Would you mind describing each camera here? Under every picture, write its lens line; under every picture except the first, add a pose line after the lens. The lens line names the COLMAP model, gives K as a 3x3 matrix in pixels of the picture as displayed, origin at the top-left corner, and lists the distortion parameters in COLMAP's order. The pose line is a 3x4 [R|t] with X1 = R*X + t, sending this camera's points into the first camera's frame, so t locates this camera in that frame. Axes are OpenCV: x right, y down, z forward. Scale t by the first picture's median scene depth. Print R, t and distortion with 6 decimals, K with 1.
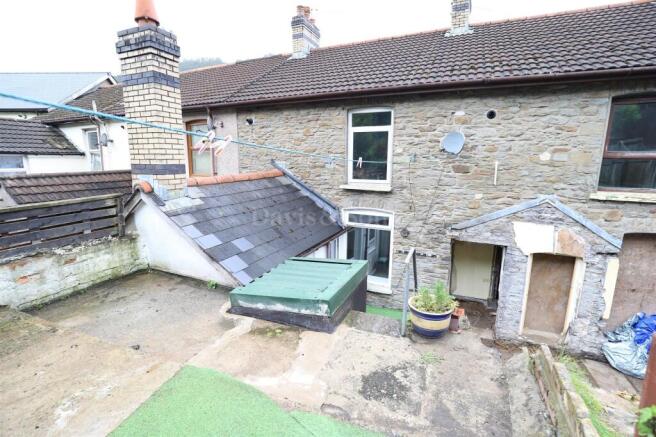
lens RADIAL K [[301.5, 0, 329.5], [0, 301.5, 217.3], [0, 0, 1]] dist [-0.030246, 0.004121]
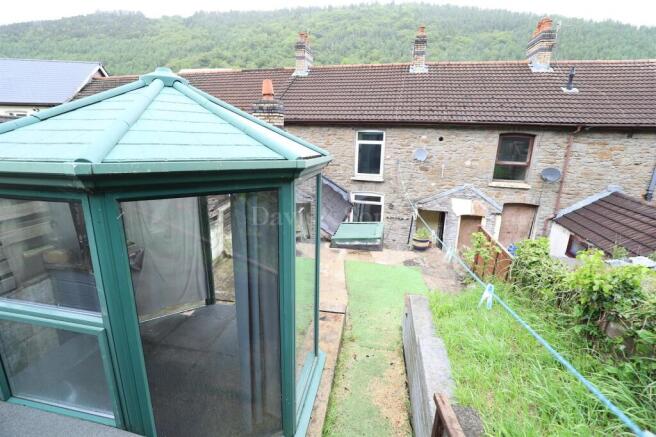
lens RADIAL K [[301.5, 0, 327.9], [0, 301.5, 218.0], [0, 0, 1]] dist [-0.030246, 0.004121]
pose [[0.983831, -0.042416, 0.174004, -0.424598], [0.025407, 0.994779, 0.098837, -0.062258], [-0.177288, -0.092818, 0.979772, -0.635249]]
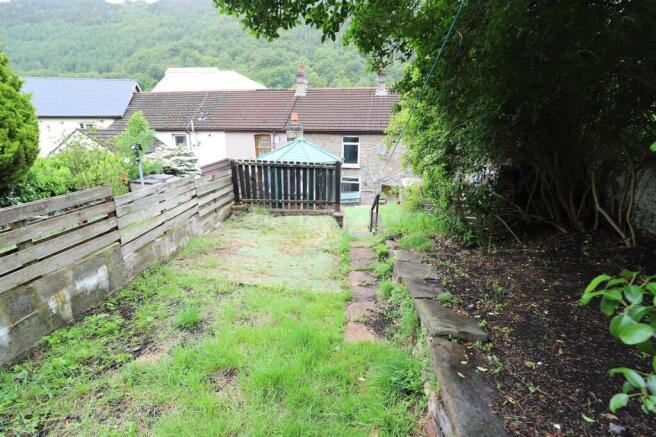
lens RADIAL K [[301.5, 0, 328.5], [0, 301.5, 218.4], [0, 0, 1]] dist [-0.030246, 0.004121]
pose [[0.966383, -0.081780, 0.243753, -0.796832], [0.049682, 0.989593, 0.135042, -0.023622], [-0.252260, -0.118392, 0.960390, -1.630546]]
